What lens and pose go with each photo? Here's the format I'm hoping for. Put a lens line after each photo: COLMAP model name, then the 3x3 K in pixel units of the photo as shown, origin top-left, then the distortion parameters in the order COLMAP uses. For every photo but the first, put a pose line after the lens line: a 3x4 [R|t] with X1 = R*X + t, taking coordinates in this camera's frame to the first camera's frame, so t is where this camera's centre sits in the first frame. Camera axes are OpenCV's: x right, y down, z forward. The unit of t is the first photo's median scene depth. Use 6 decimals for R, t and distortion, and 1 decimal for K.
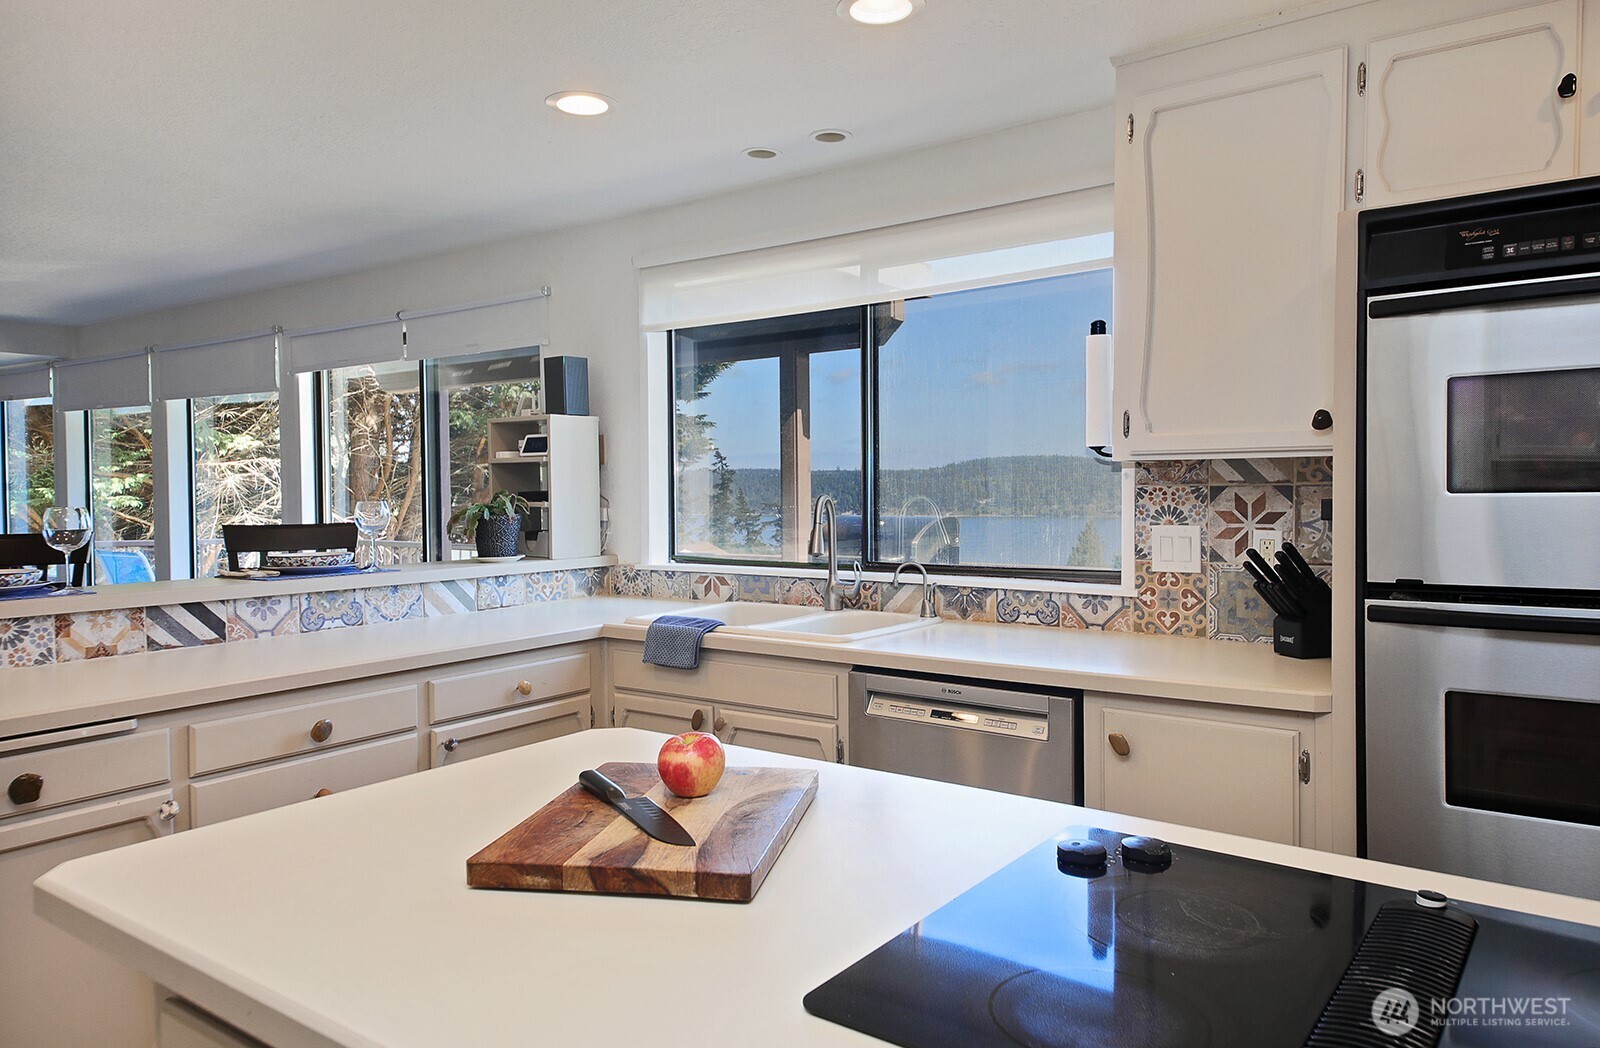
lens RADIAL K [[1079.9, 0, 793.0], [0, 1079.9, 524.1], [0, 0, 1]] dist [0.062610, -0.020498]
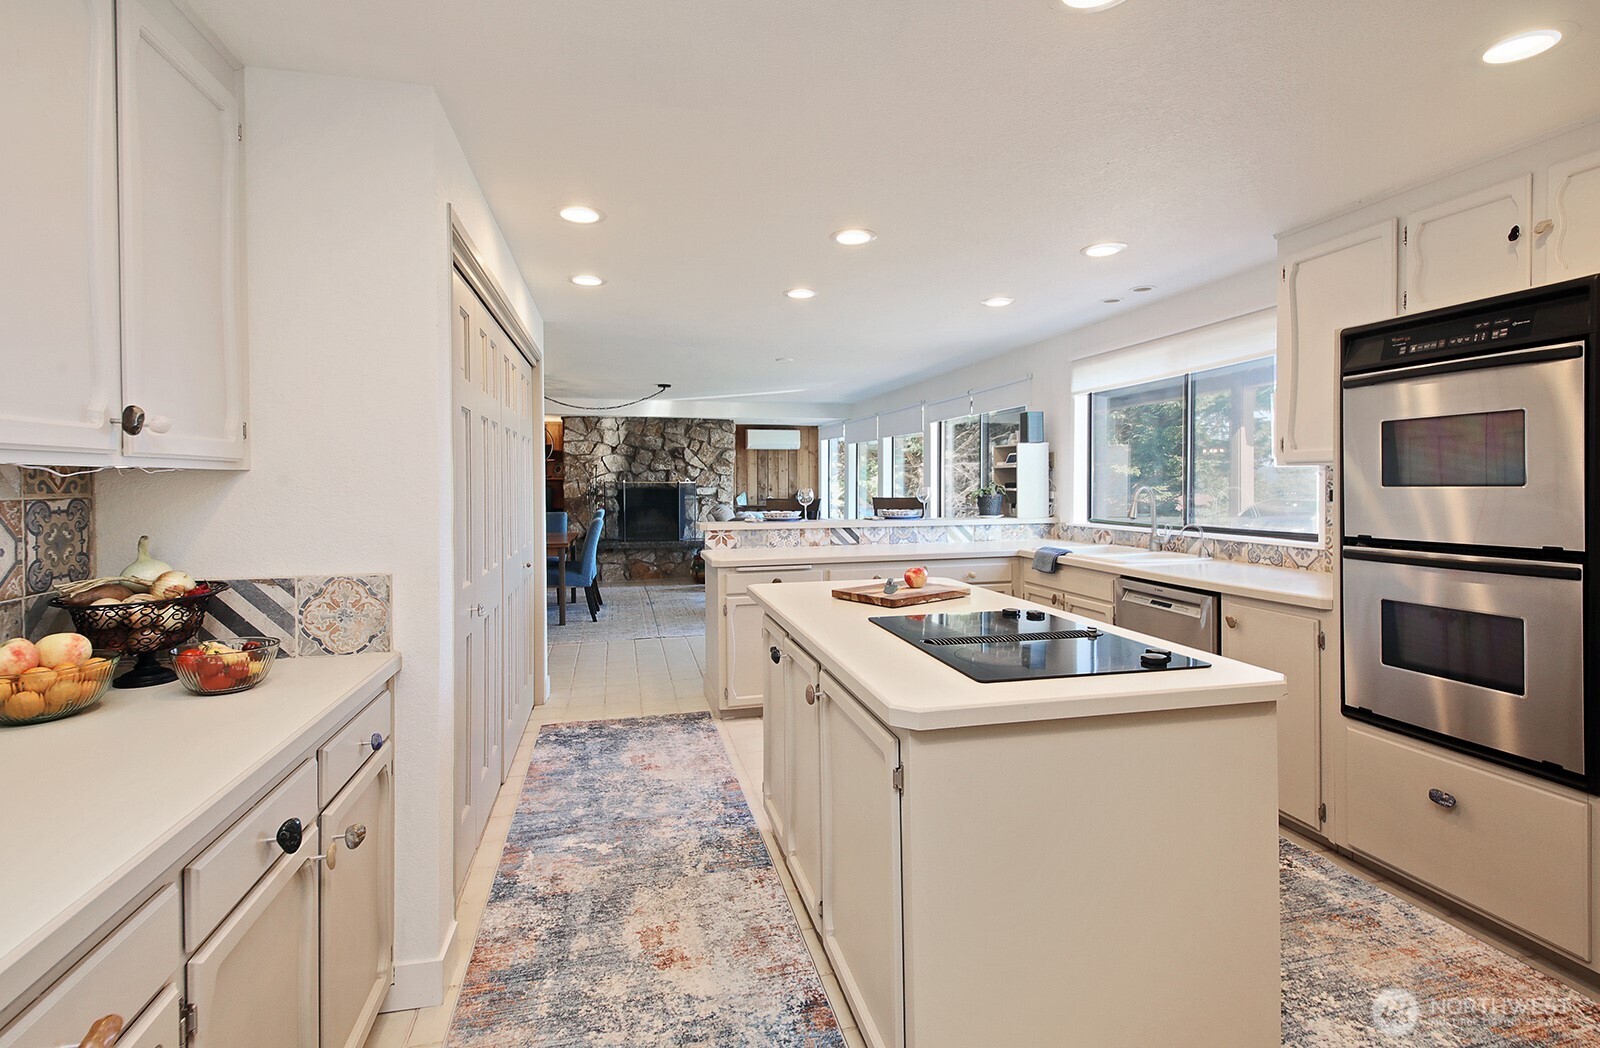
lens RADIAL K [[745.4, 0, 819.3], [0, 745.4, 494.0], [0, 0, 1]] dist [-0.006772, -0.000412]
pose [[0.780533, 0.012139, -0.624996, 0.419084], [-0.020107, 0.999782, -0.005692, 0.005634], [0.624791, 0.017010, 0.780607, -0.324628]]
